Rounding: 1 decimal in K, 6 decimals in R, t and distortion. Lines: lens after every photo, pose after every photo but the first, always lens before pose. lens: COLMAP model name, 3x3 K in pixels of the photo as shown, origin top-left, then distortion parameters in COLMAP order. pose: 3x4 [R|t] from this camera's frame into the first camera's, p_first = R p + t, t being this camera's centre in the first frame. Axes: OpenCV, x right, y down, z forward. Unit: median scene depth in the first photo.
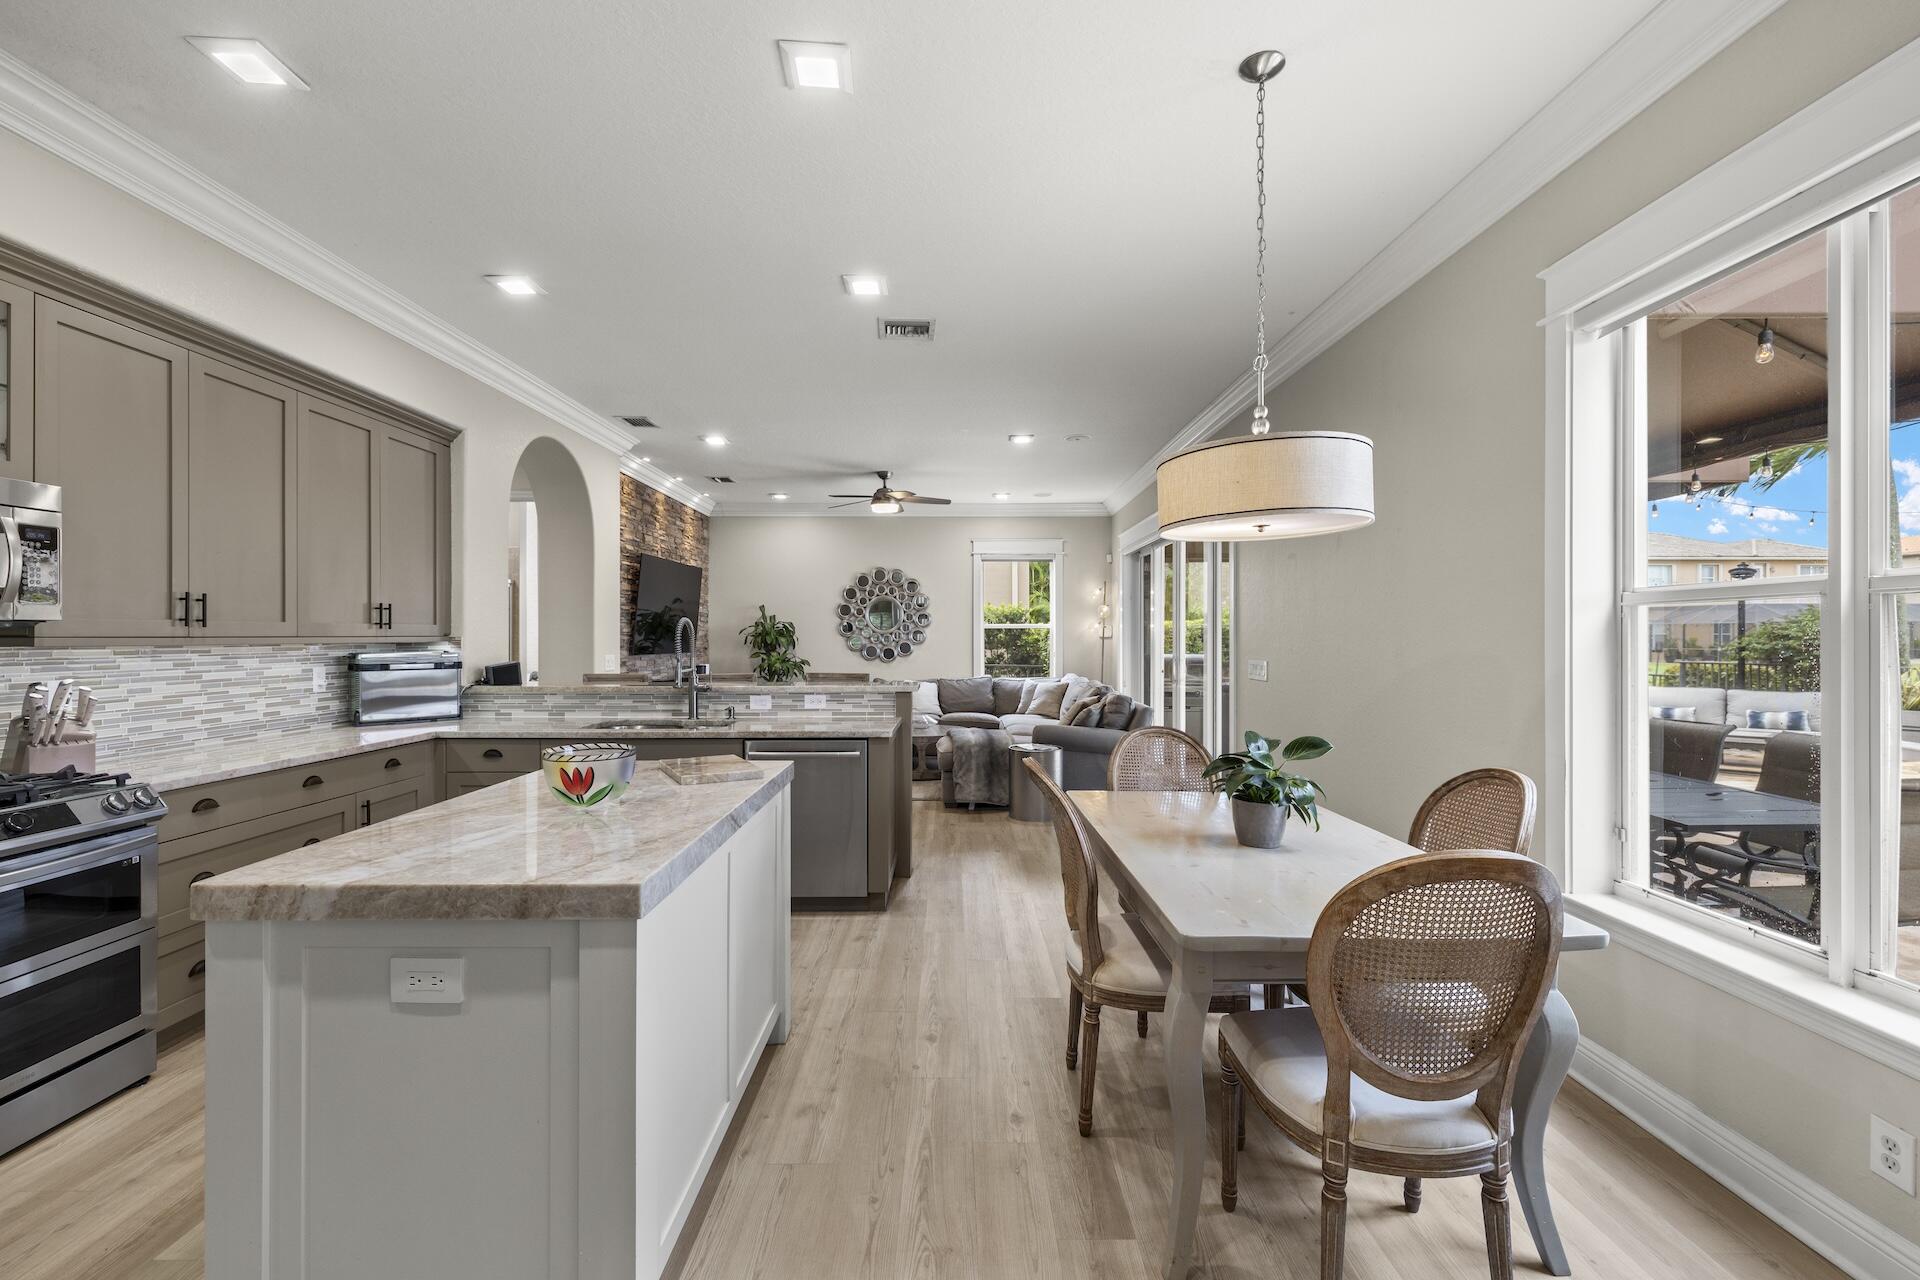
lens RADIAL K [[798.1, 0, 964.2], [0, 798.1, 630.4], [0, 0, 1]] dist [-0.000915, 0.000131]
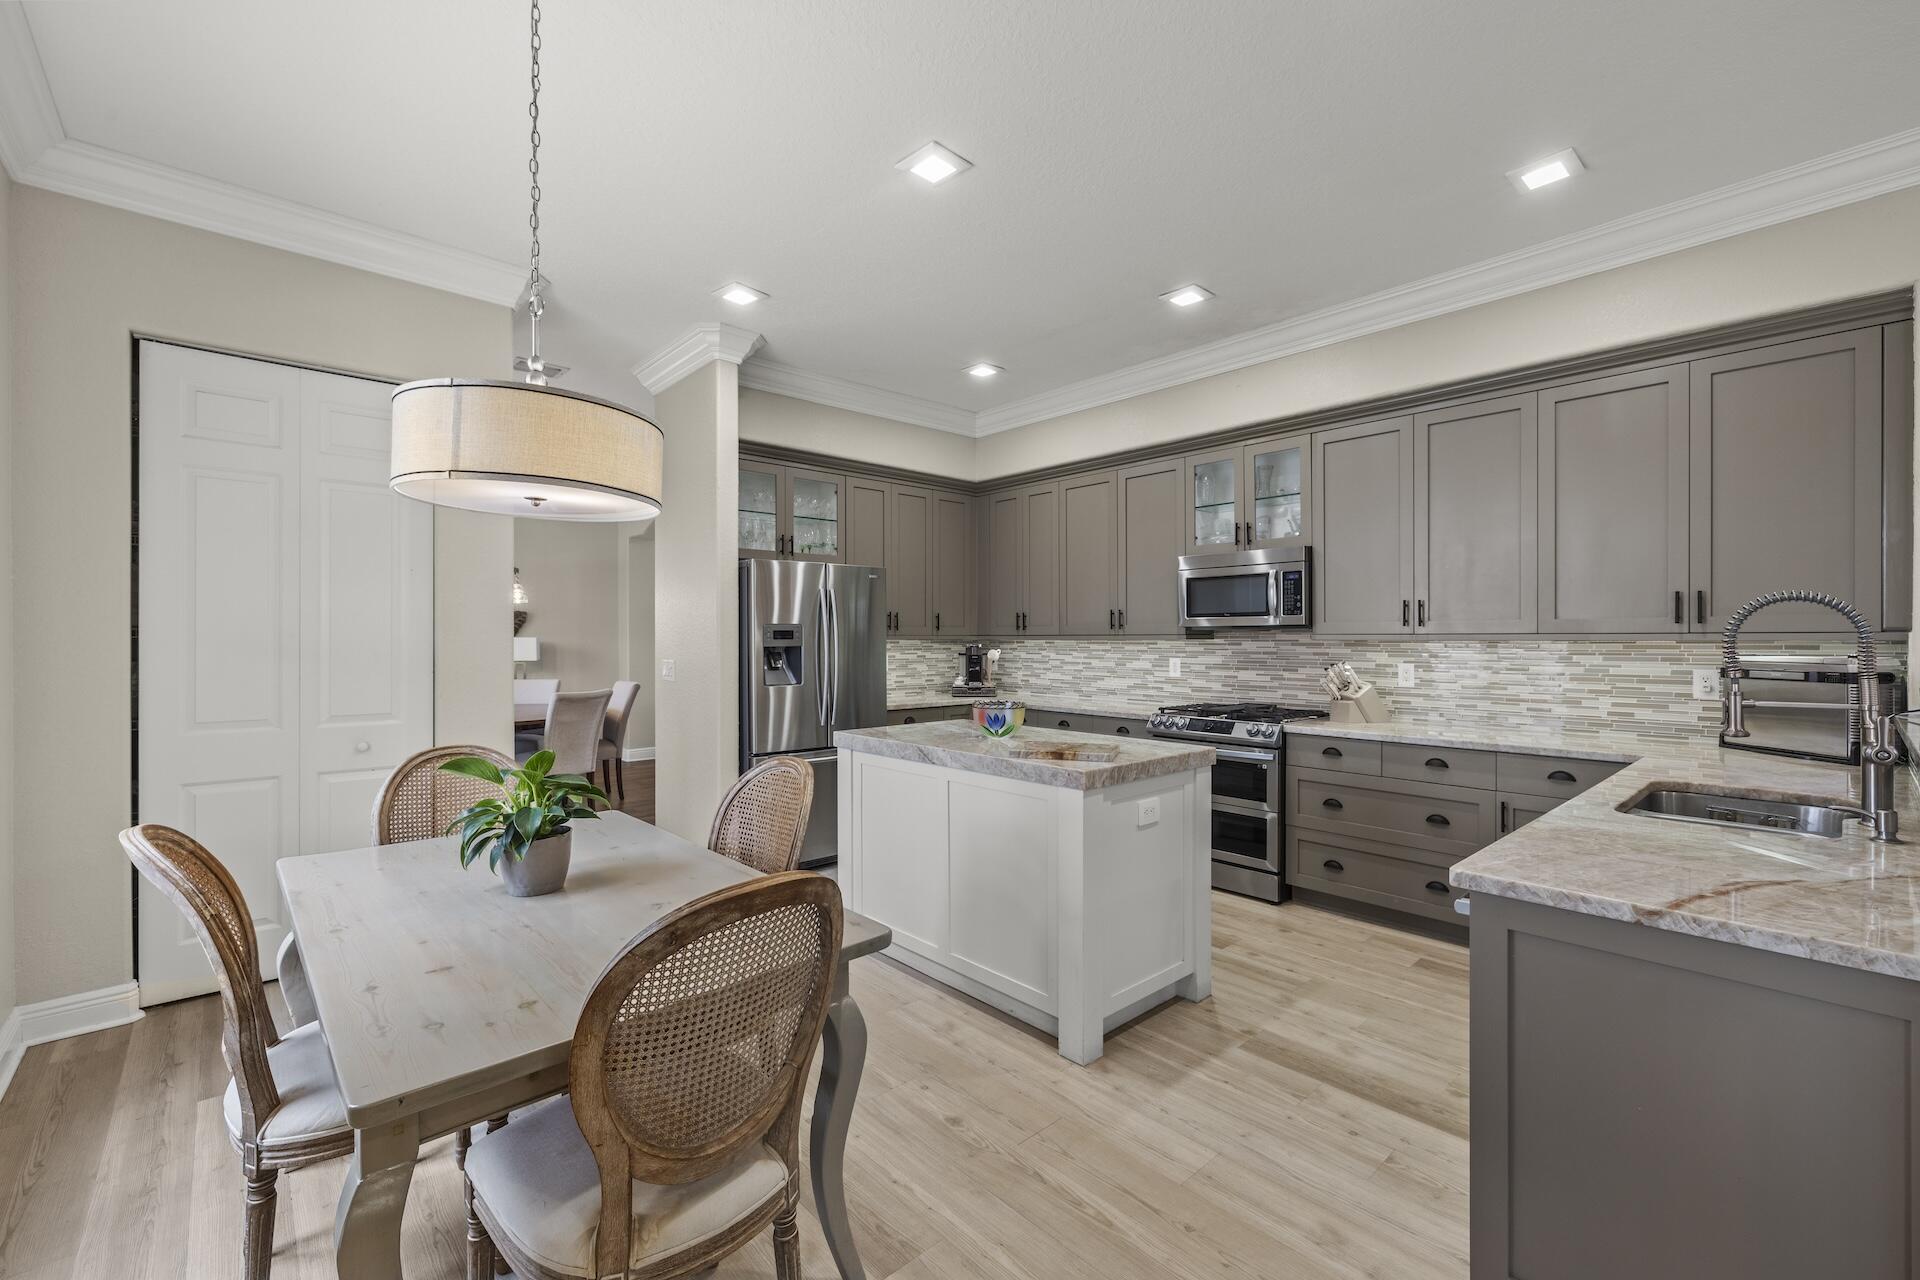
lens RADIAL K [[813.7, 0, 953.3], [0, 813.7, 634.9], [0, 0, 1]] dist [-0.000018, 0.000003]
pose [[-0.754964, -0.002757, -0.655761, 0.421860], [0.004537, 0.999945, -0.009428, 0.016696], [0.655751, -0.010094, -0.754910, 1.355354]]
